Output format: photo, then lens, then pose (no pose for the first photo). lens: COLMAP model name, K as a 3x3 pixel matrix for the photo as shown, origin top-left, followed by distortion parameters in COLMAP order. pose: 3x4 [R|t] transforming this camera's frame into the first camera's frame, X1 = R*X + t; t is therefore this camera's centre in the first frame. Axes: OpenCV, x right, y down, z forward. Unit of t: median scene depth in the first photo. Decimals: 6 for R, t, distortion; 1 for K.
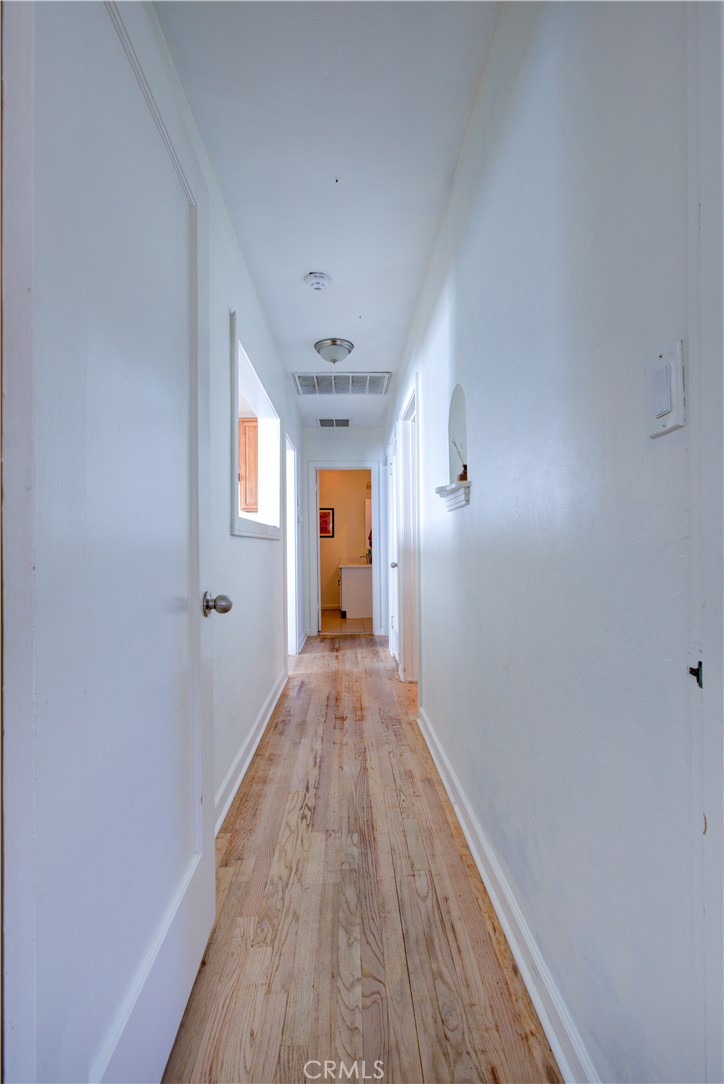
lens RADIAL K [[510.3, 0, 362.0], [0, 510.3, 542.0], [0, 0, 1]] dist [-0.001383, 0.001104]
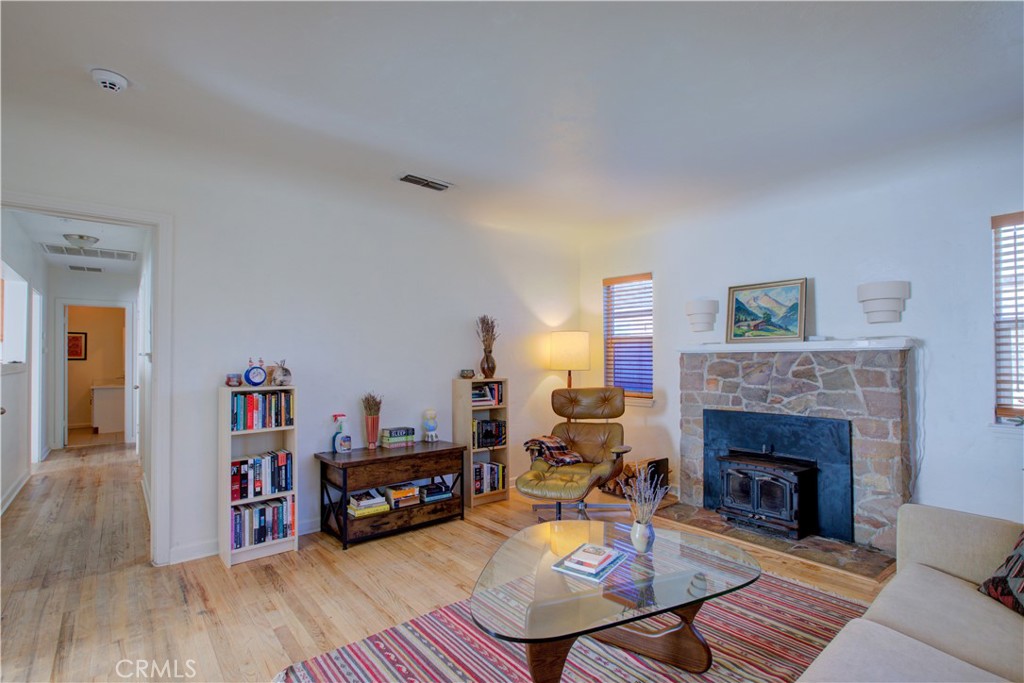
lens RADIAL K [[482.1, 0, 510.7], [0, 482.1, 350.3], [0, 0, 1]] dist [-0.001383, 0.001104]
pose [[0.792409, 0.015245, 0.609799, 0.067295], [-0.008586, 0.999867, -0.013839, -0.046431], [-0.609929, 0.005731, 0.792435, -0.684447]]
